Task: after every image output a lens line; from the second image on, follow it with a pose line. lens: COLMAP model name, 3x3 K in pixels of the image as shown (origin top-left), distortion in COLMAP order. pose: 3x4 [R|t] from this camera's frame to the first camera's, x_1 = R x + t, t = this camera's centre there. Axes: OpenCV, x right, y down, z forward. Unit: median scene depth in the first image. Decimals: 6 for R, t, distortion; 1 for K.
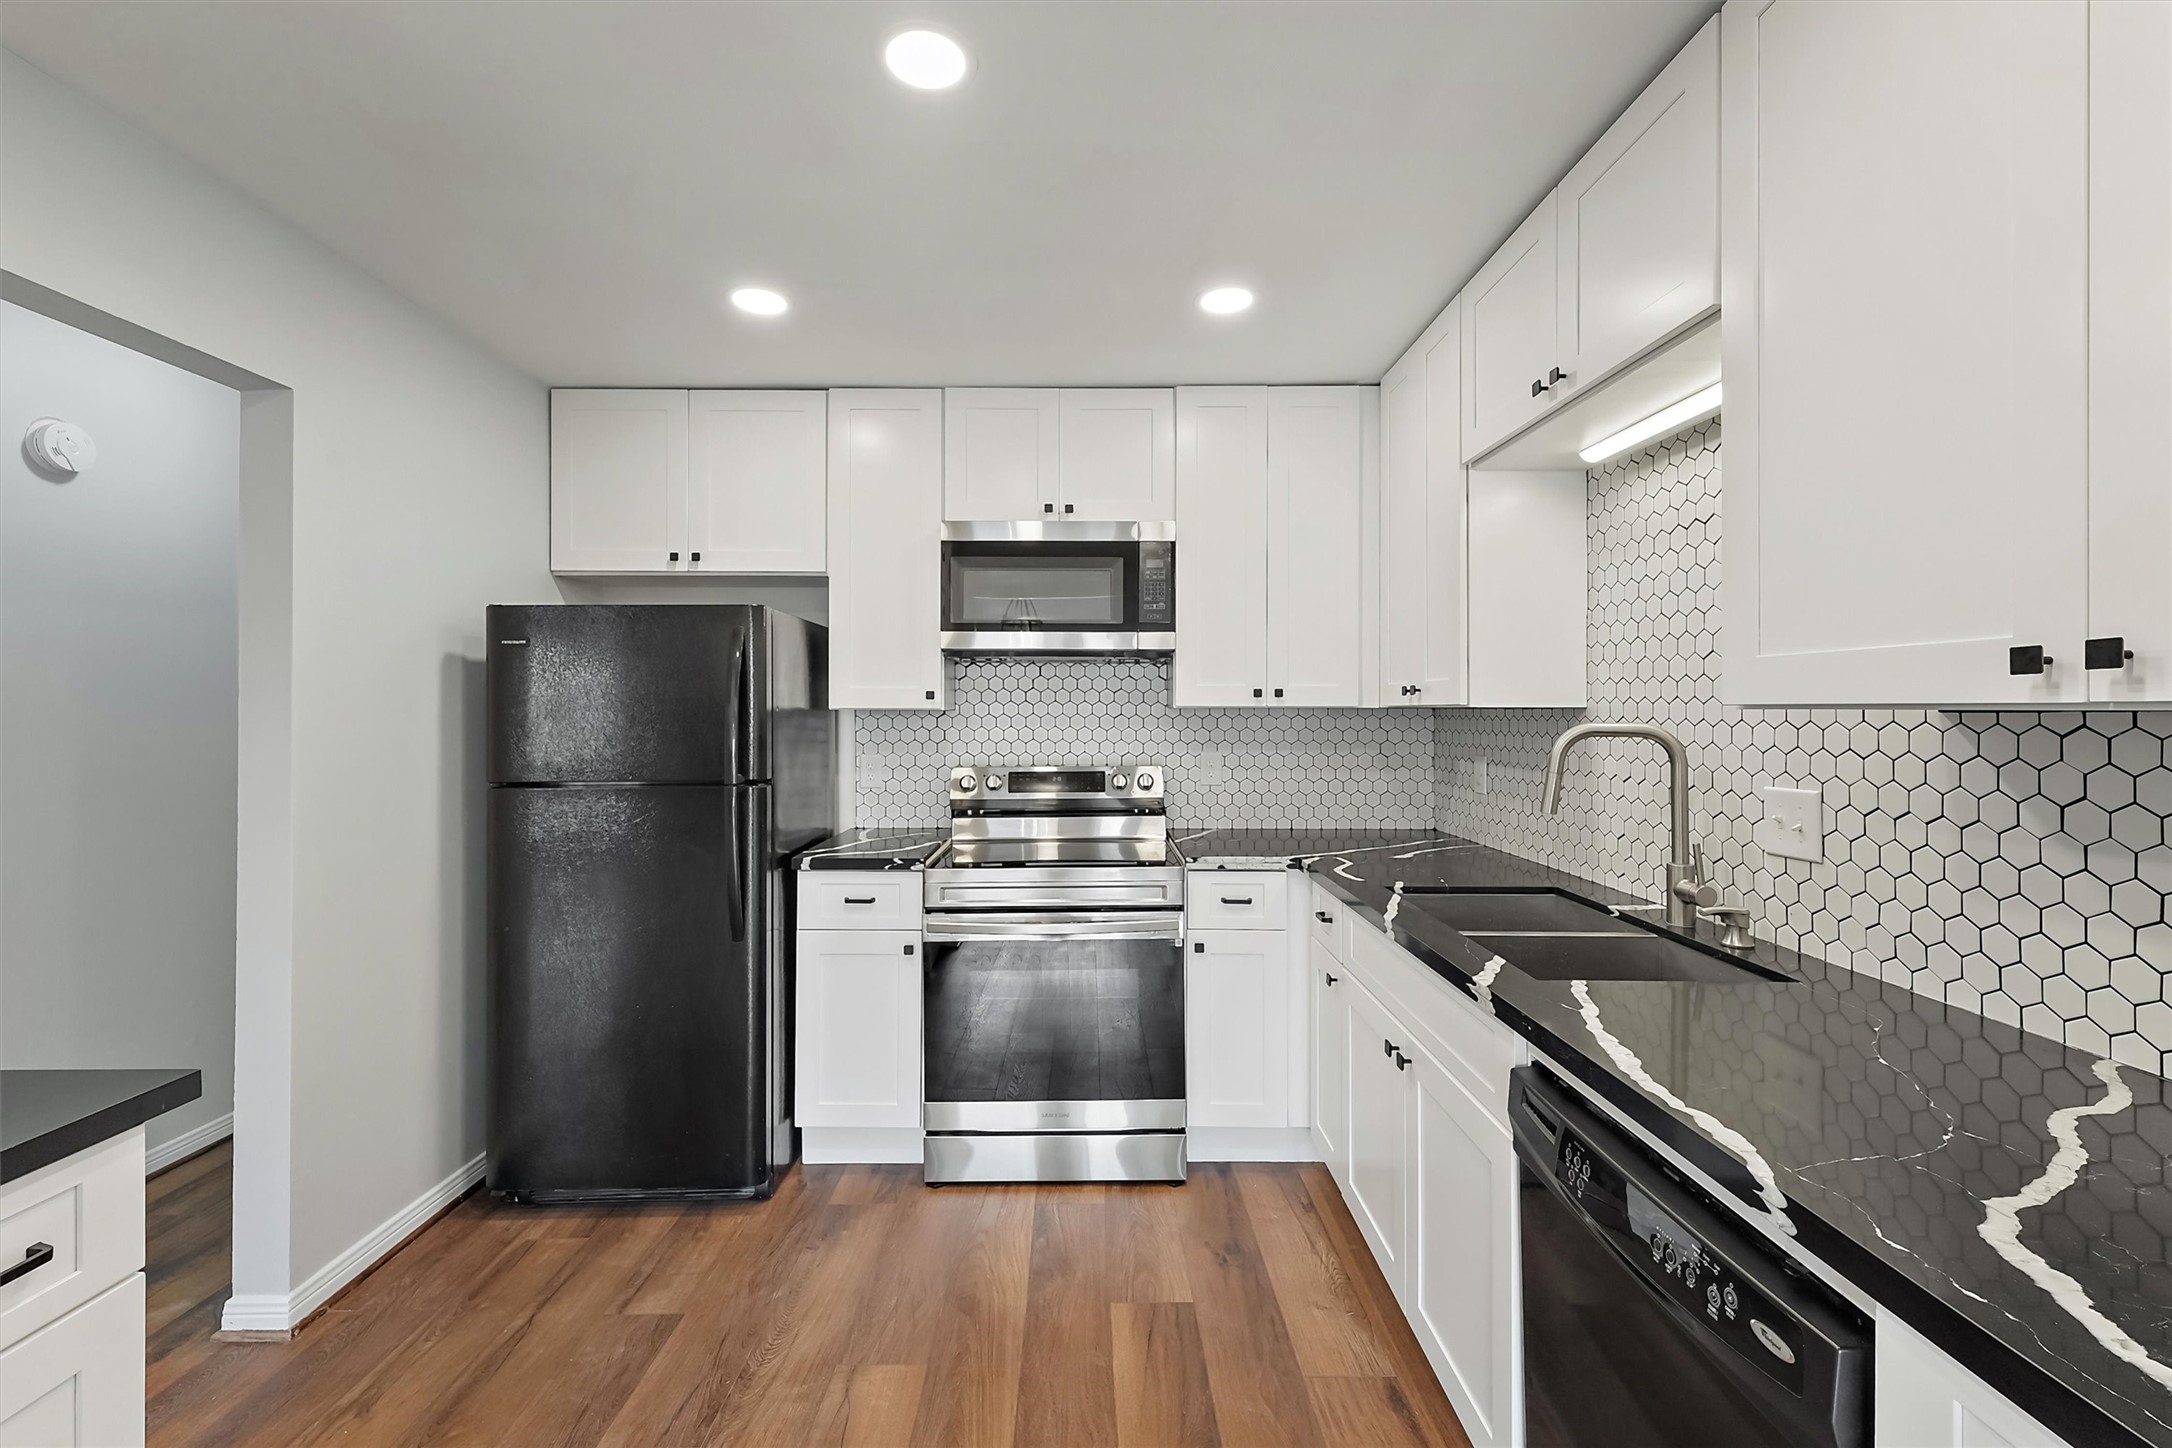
lens RADIAL K [[888.2, 0, 1096.8], [0, 888.2, 718.7], [0, 0, 1]] dist [0.000151, 0.000036]
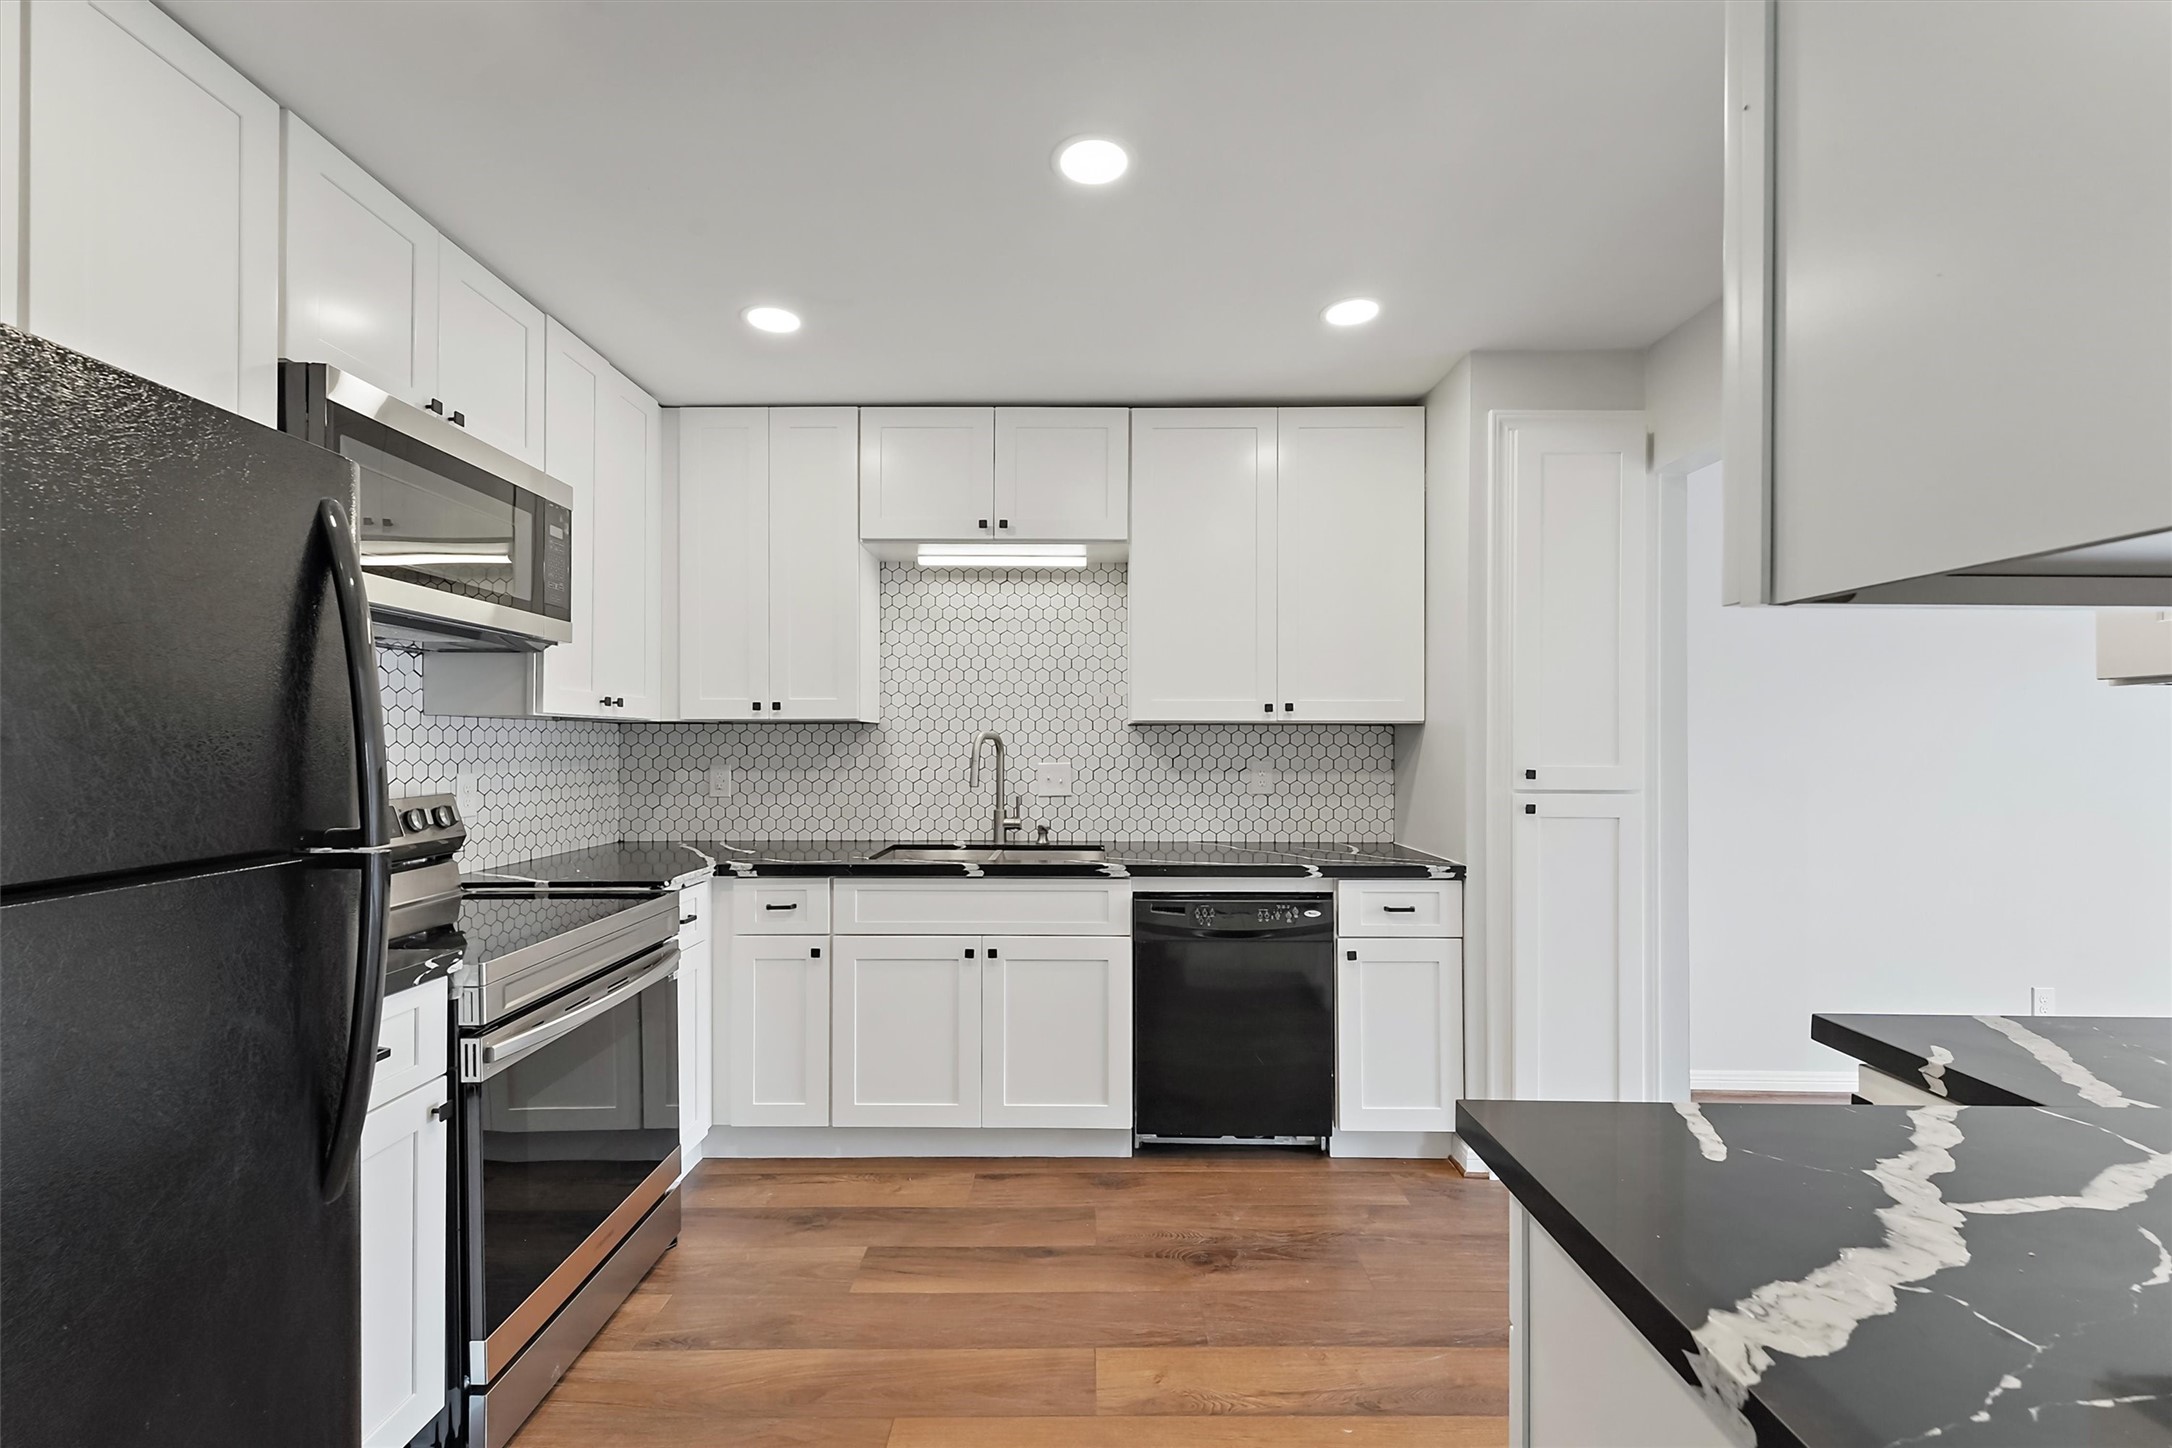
lens RADIAL K [[882.3, 0, 1085.2], [0, 882.3, 738.5], [0, 0, 1]] dist [0.001384, 0.000131]
pose [[0.016926, 0.000478, 0.999857, -1.163393], [0.008465, 0.999964, -0.000621, 0.022183], [-0.999821, 0.008474, 0.016921, 0.817363]]
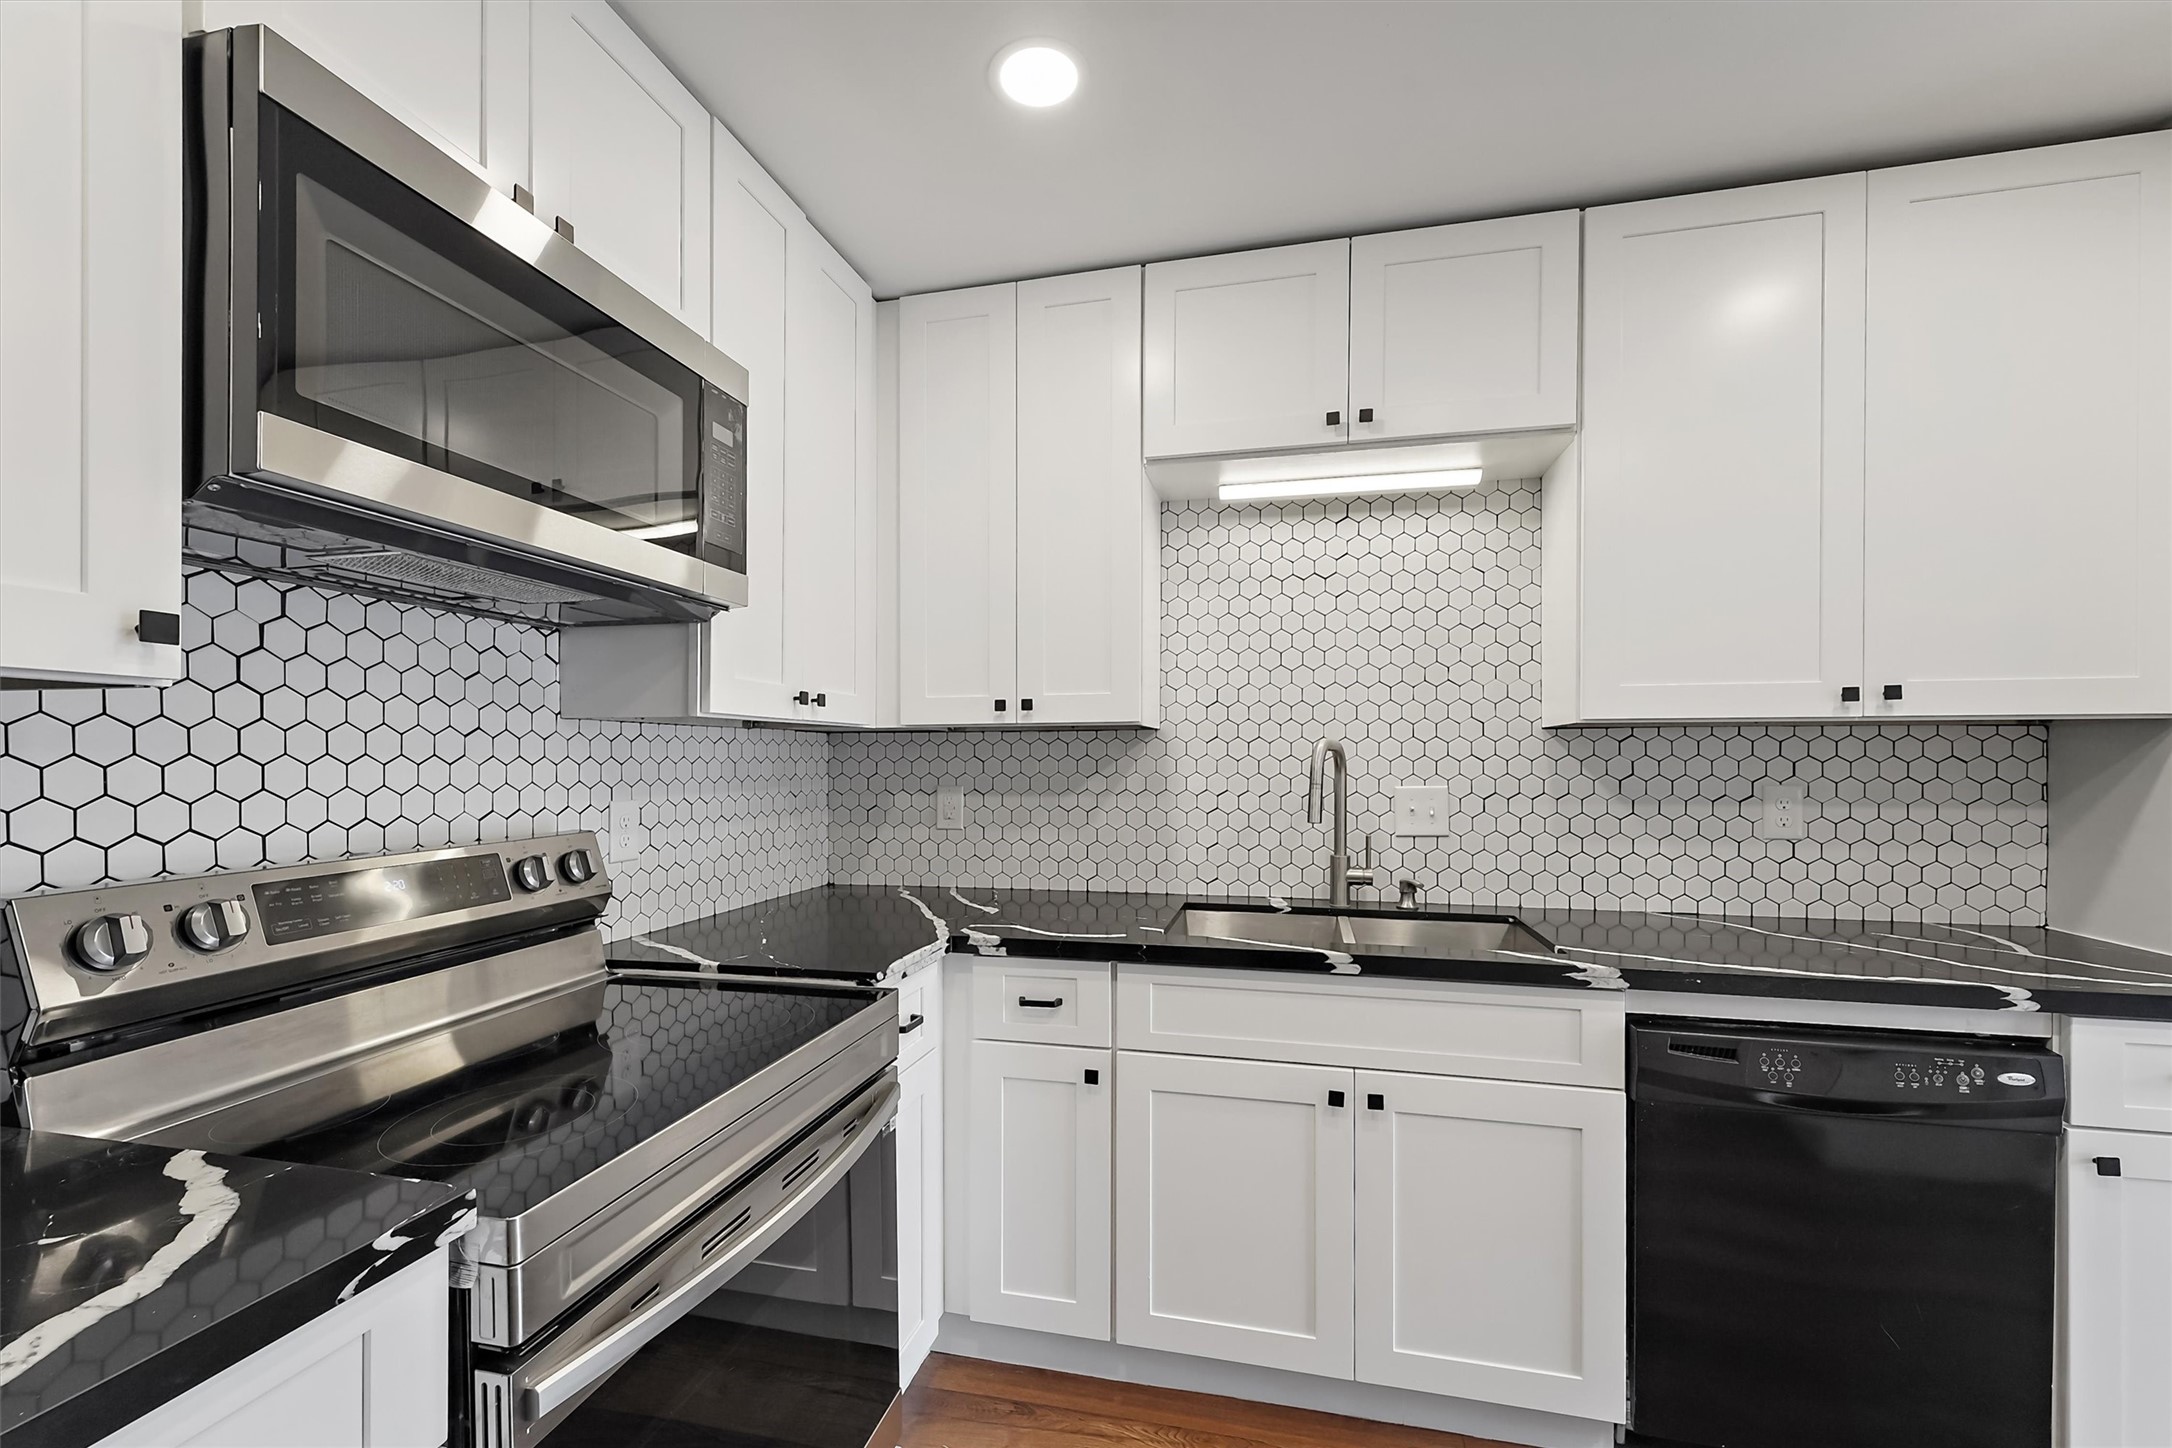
lens RADIAL K [[882.3, 0, 1085.2], [0, 882.3, 738.5], [0, 0, 1]] dist [0.001384, 0.000131]
pose [[0.241202, 0.015577, 0.970350, -0.616389], [0.011675, 0.999752, -0.018951, 0.023074], [-0.970405, 0.015900, 0.240960, 1.075835]]
